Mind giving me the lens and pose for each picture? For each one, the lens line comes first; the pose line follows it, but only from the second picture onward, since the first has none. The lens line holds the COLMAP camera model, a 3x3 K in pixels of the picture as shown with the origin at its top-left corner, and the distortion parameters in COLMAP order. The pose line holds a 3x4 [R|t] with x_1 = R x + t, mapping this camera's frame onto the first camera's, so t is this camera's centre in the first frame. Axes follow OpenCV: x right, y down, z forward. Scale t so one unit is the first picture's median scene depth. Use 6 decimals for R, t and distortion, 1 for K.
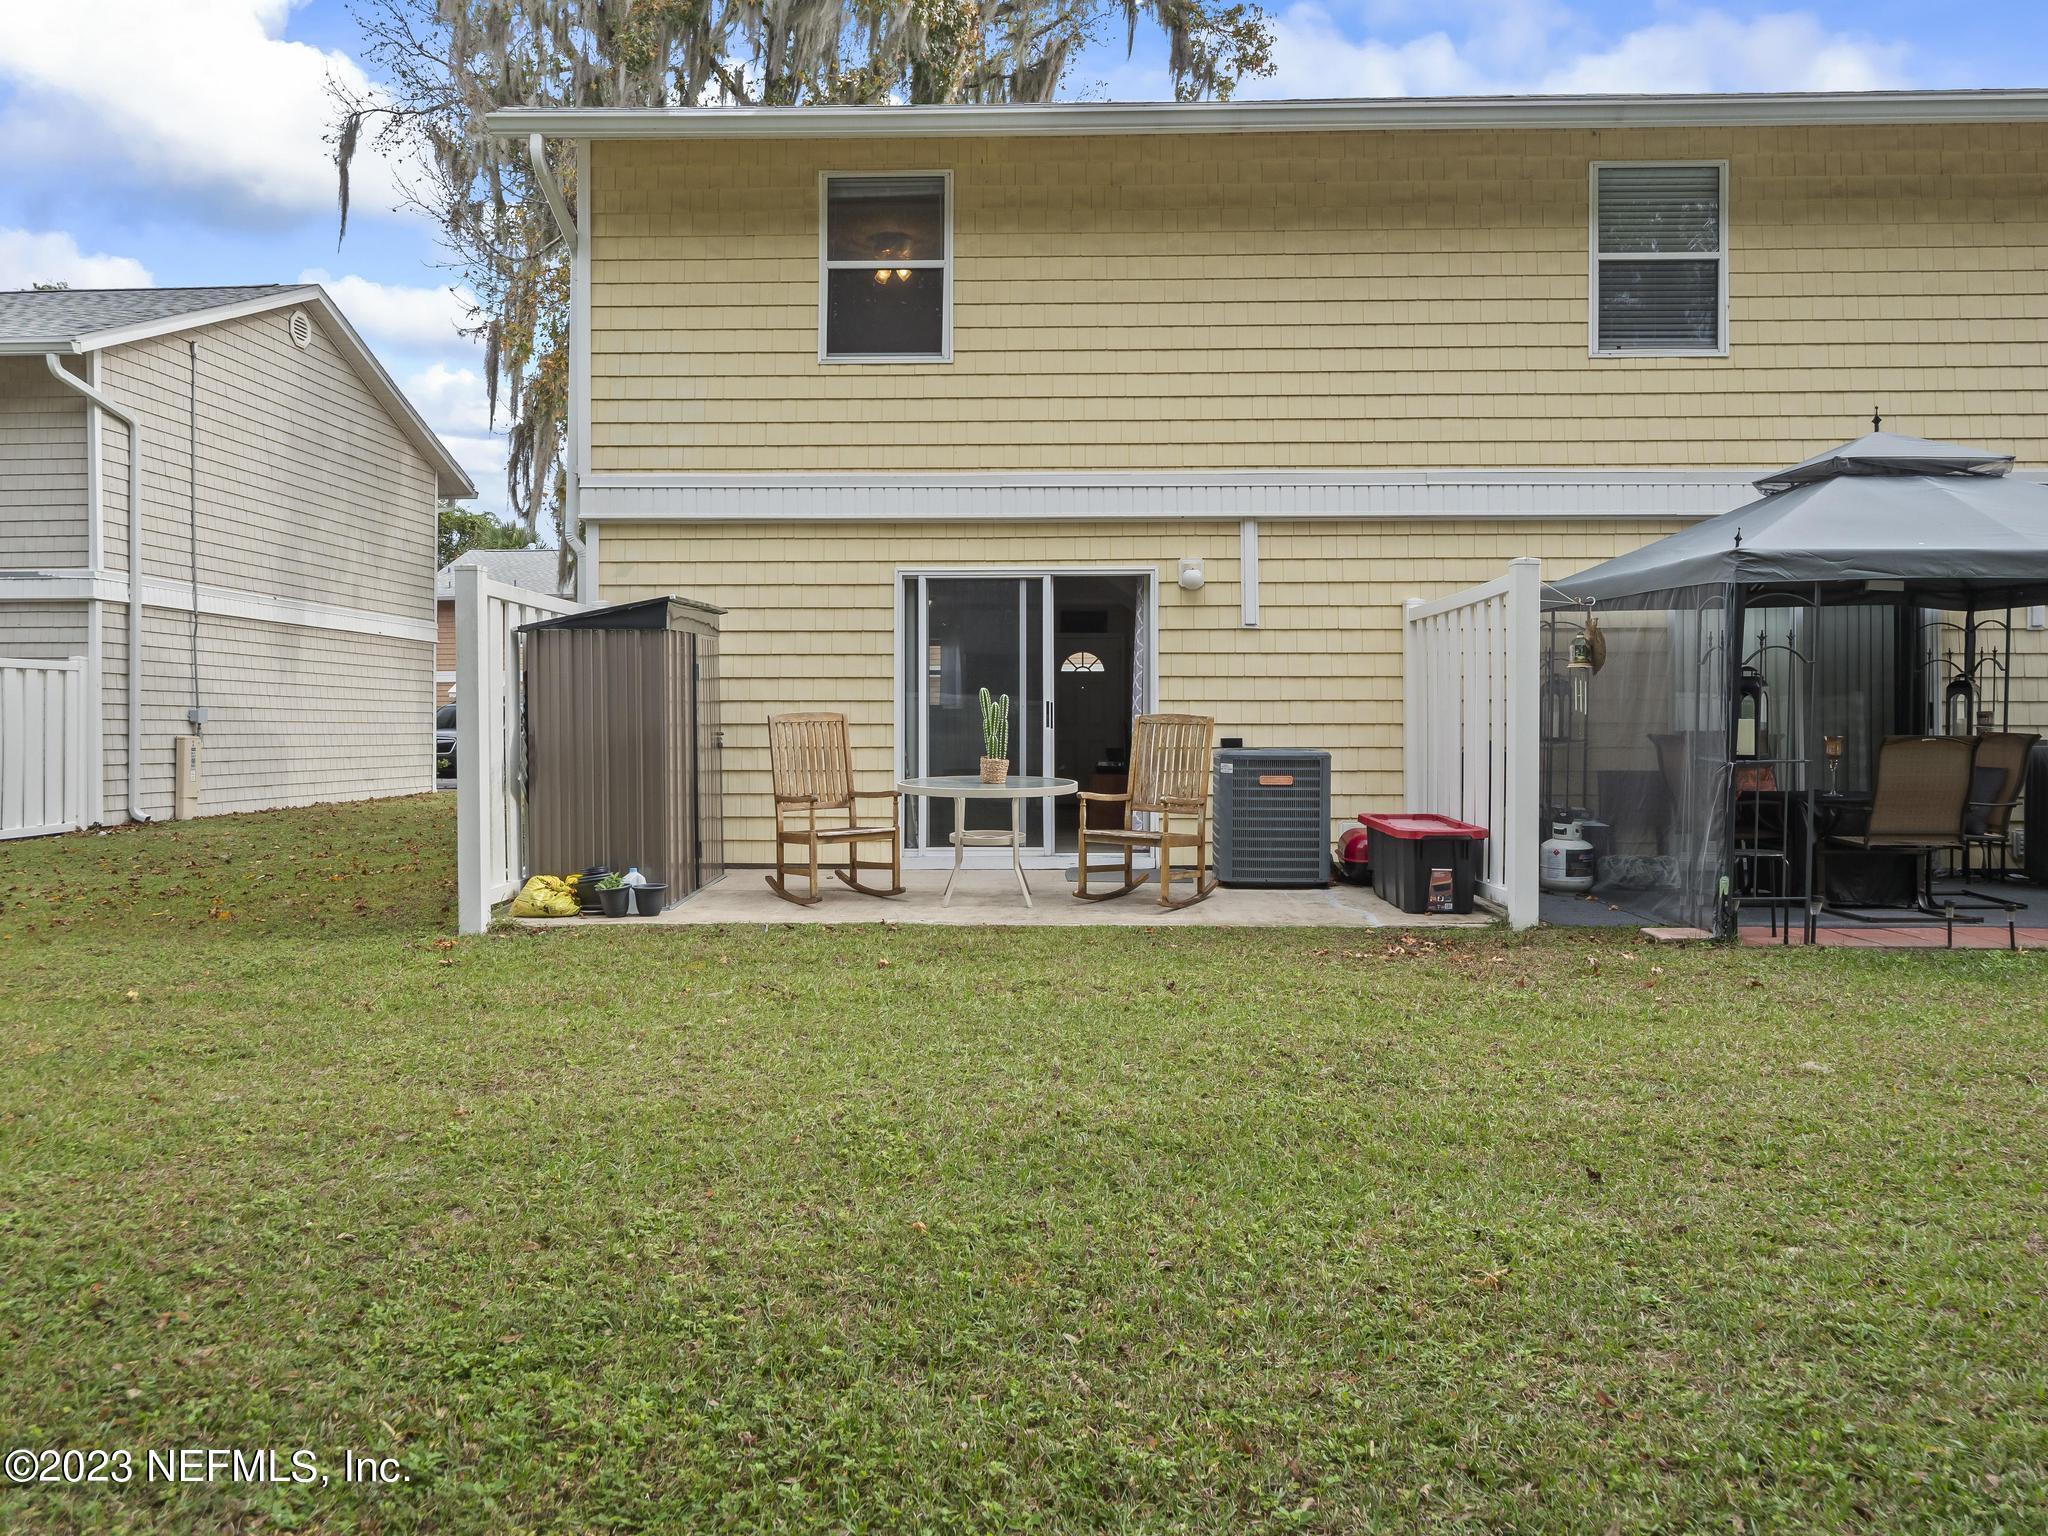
lens RADIAL K [[1427.9, 0, 1022.8], [0, 1427.9, 767.4], [0, 0, 1]] dist [-0.002003, 0.001981]
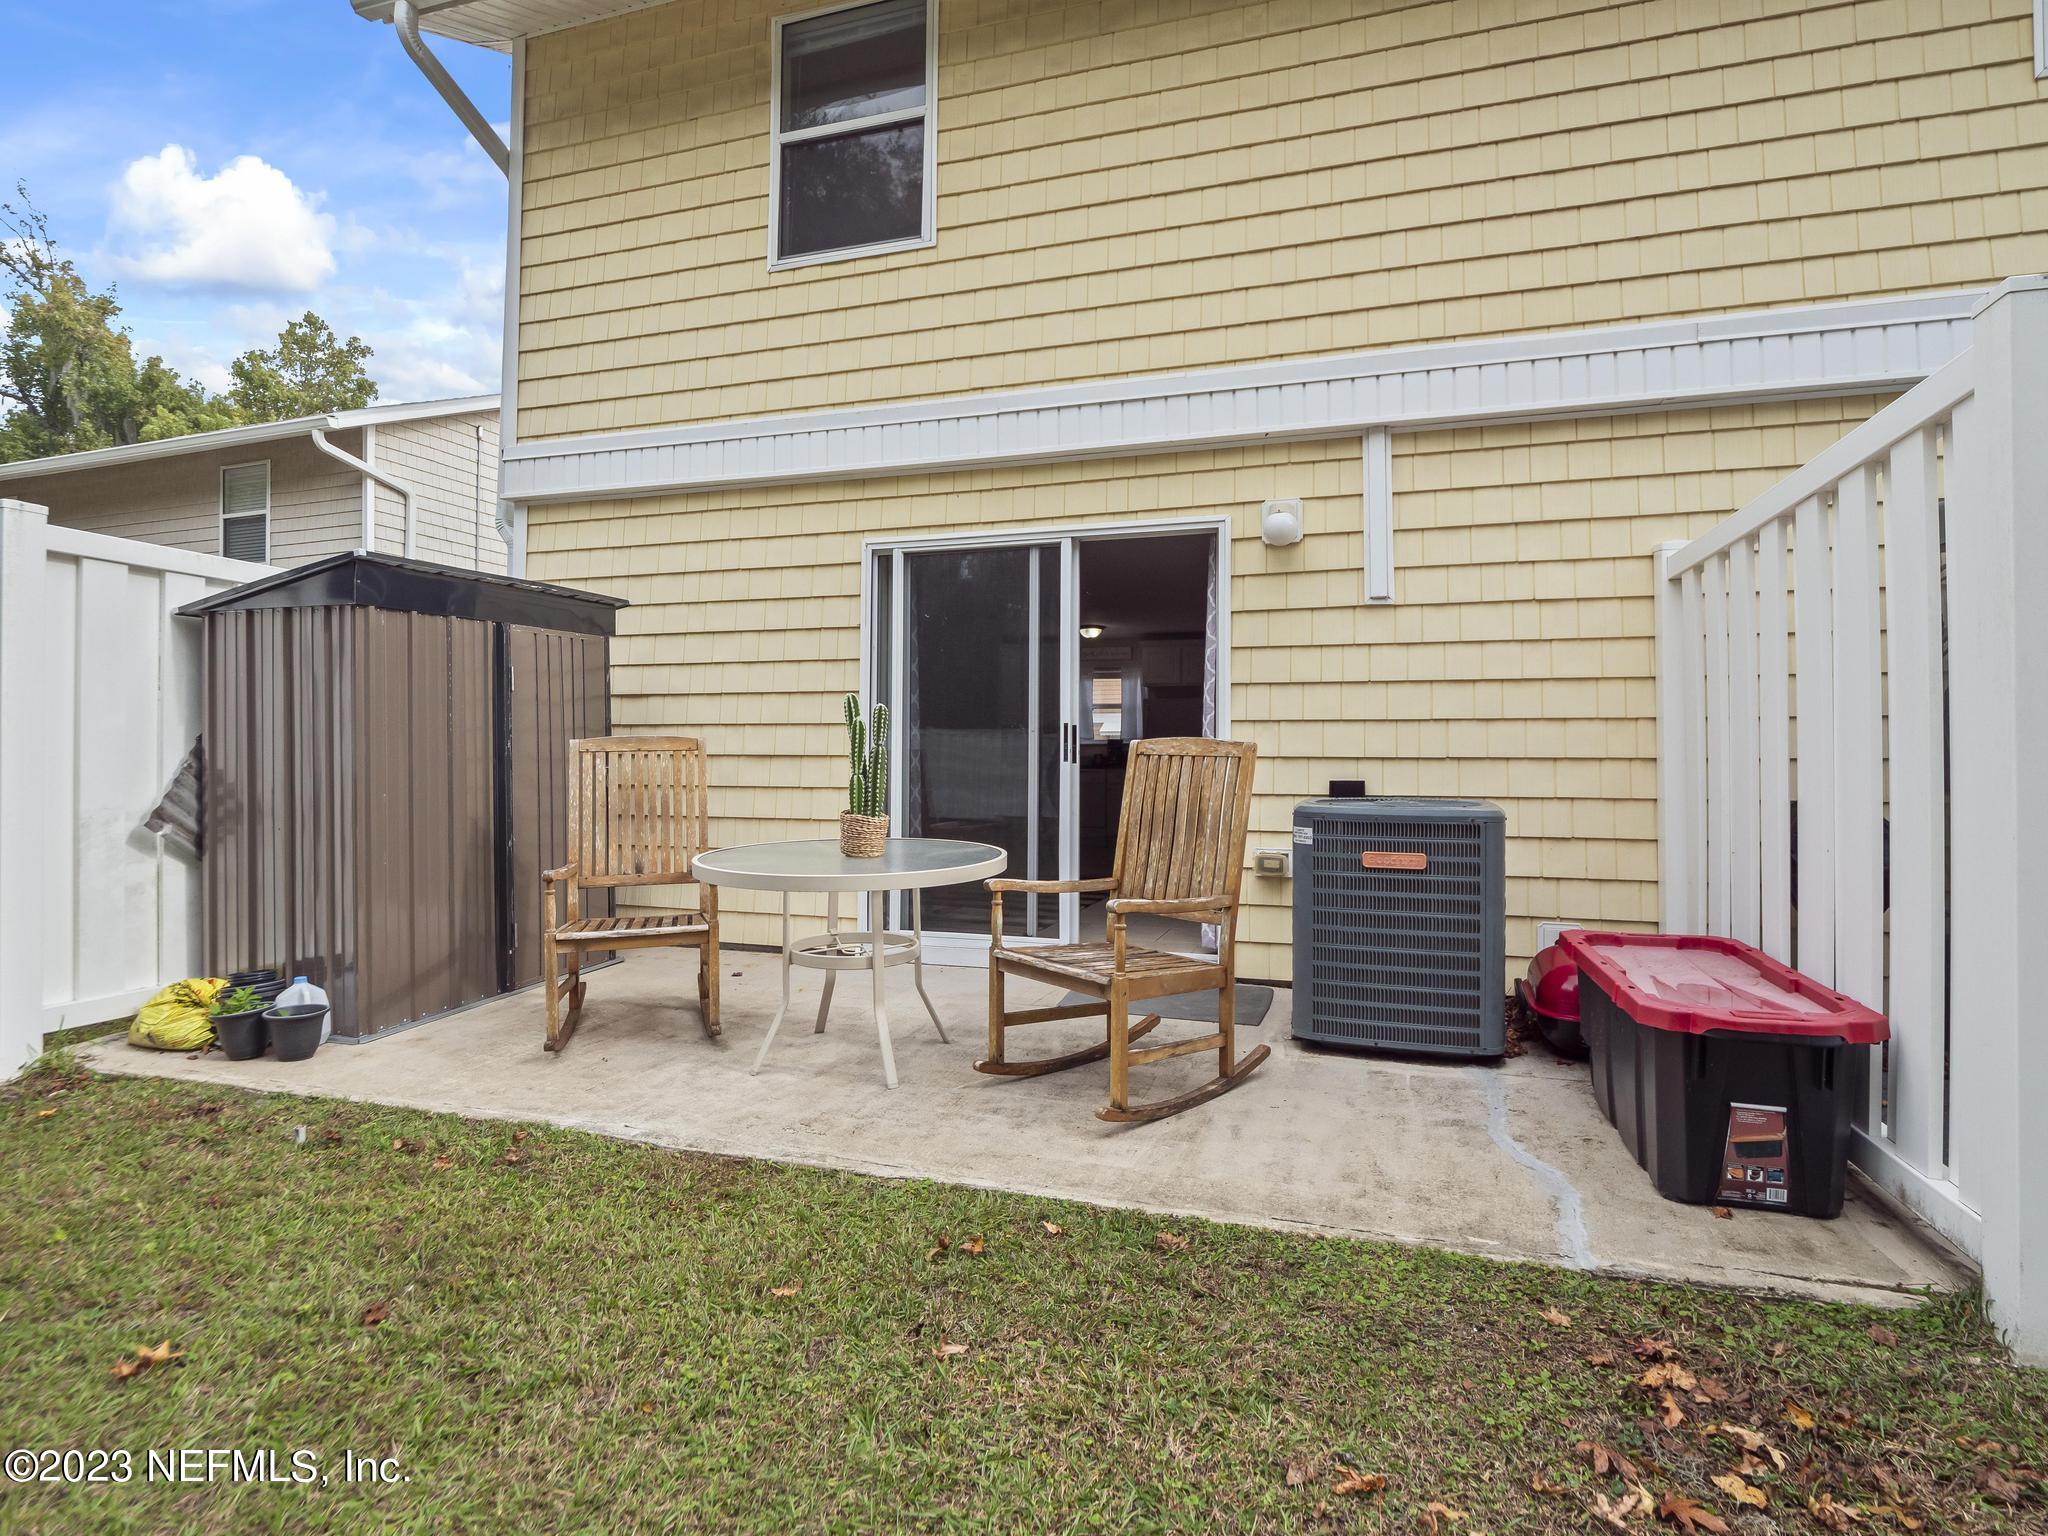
lens RADIAL K [[1050.6, 0, 1028.2], [0, 1050.6, 752.5], [0, 0, 1]] dist [-0.001238, -0.009110]
pose [[0.960022, 0.003338, -0.279903, 0.141185], [-0.014384, 0.999196, -0.037421, -0.013580], [0.279553, 0.039951, 0.959299, 0.522555]]
